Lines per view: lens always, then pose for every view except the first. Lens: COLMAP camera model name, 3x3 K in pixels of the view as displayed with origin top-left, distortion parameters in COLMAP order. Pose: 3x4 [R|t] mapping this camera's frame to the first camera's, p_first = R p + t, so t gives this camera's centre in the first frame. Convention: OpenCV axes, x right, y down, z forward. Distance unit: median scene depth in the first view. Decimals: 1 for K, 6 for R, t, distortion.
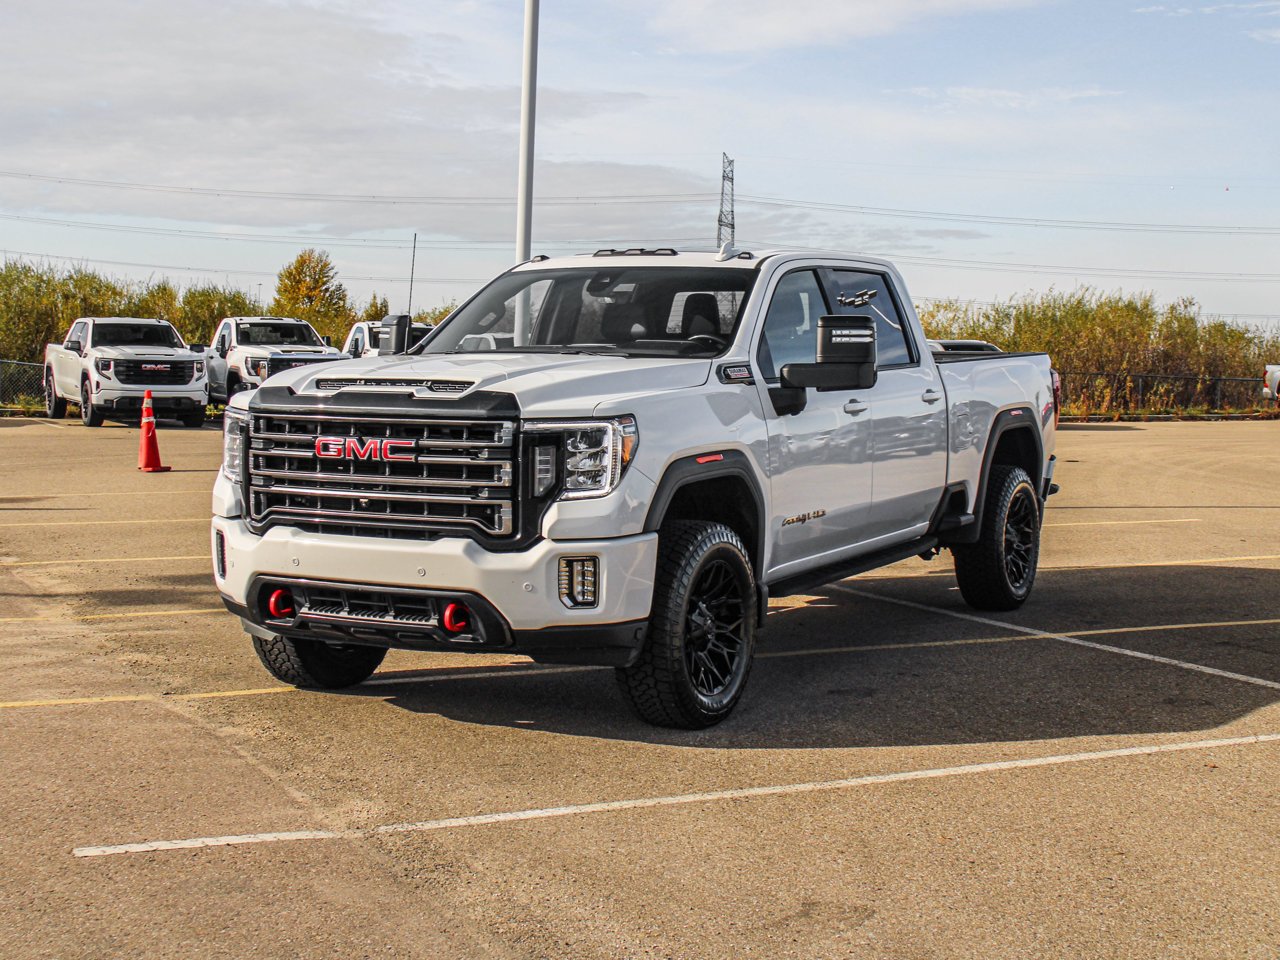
lens RADIAL K [[1827.2, 0, 640.0], [0, 1827.2, 480.0], [0, 0, 1]] dist [-0.012342, 0.109874]
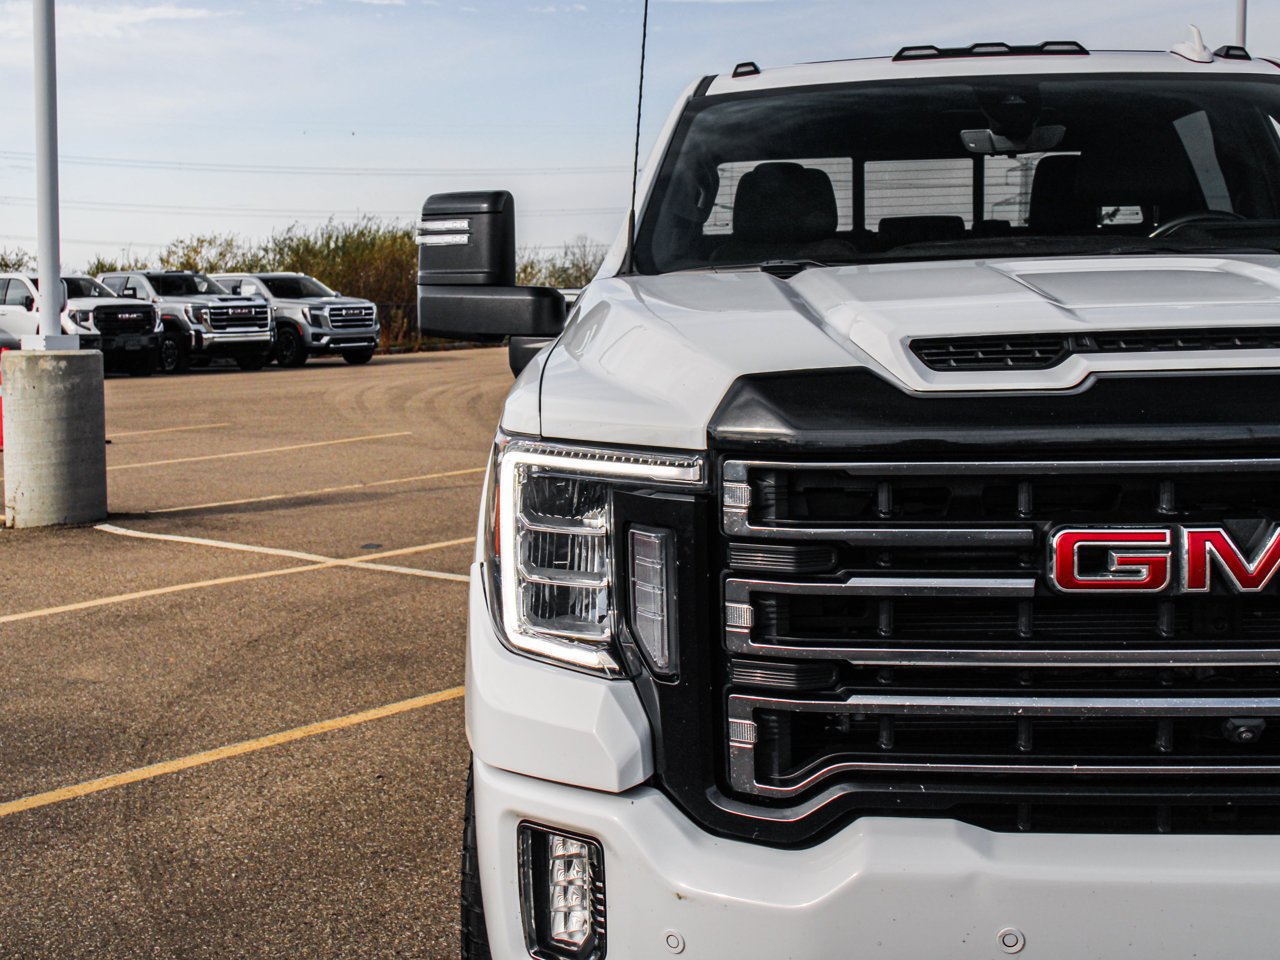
lens RADIAL K [[1827.2, 0, 640.0], [0, 1827.2, 480.0], [0, 0, 1]] dist [-0.012342, 0.109874]
pose [[0.919857, -0.075822, 0.384856, -0.364438], [0.062054, 0.996914, 0.048090, -0.051784], [-0.387315, -0.020354, 0.921723, 0.755899]]
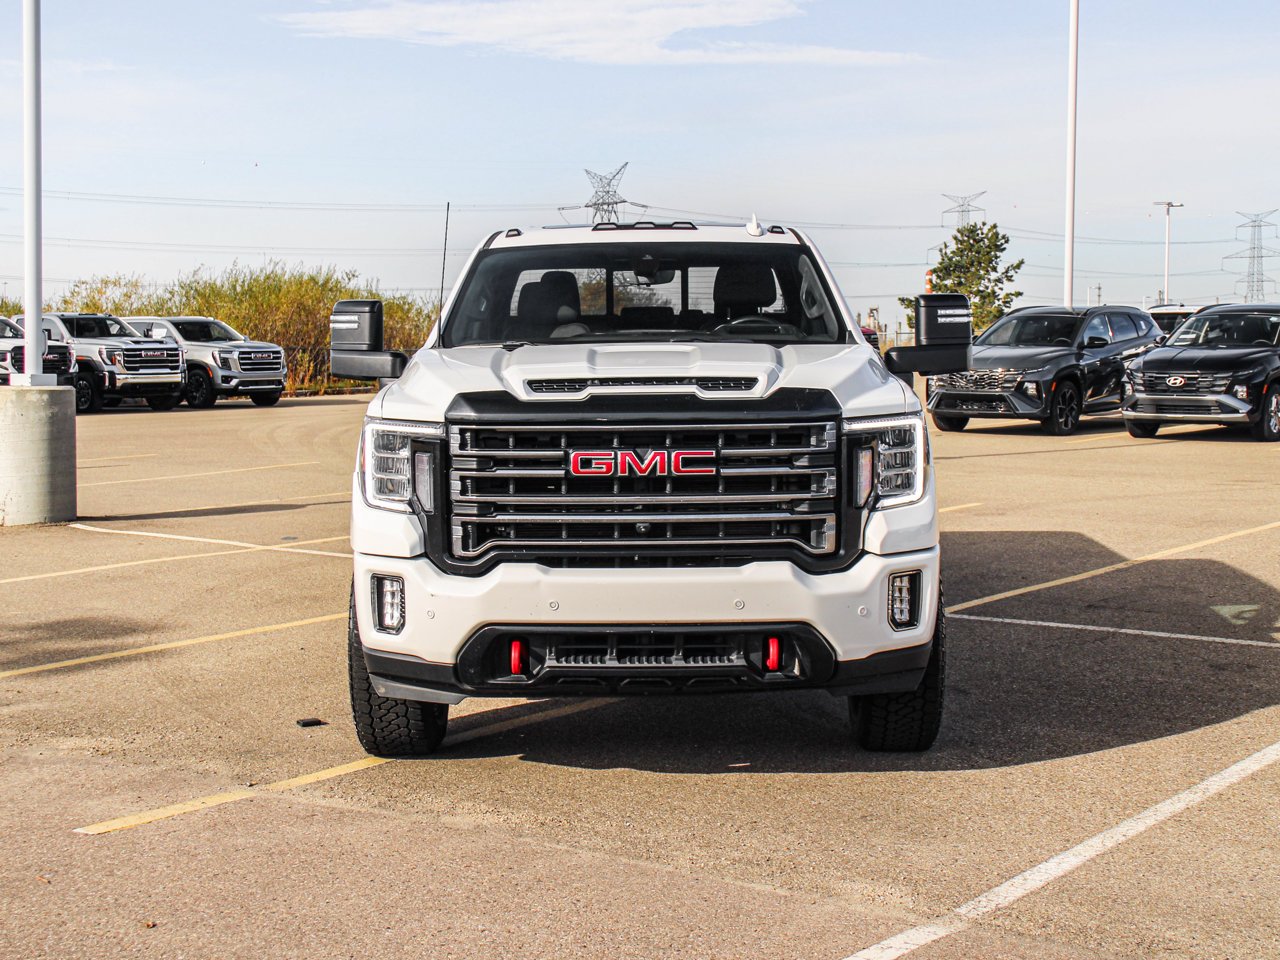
lens RADIAL K [[1827.2, 0, 640.0], [0, 1827.2, 480.0], [0, 0, 1]] dist [-0.012342, 0.109874]
pose [[0.899381, -0.058146, 0.433282, -0.513612], [0.052178, 0.998308, 0.025666, -0.030831], [-0.434042, -0.000475, 0.900893, 0.252204]]
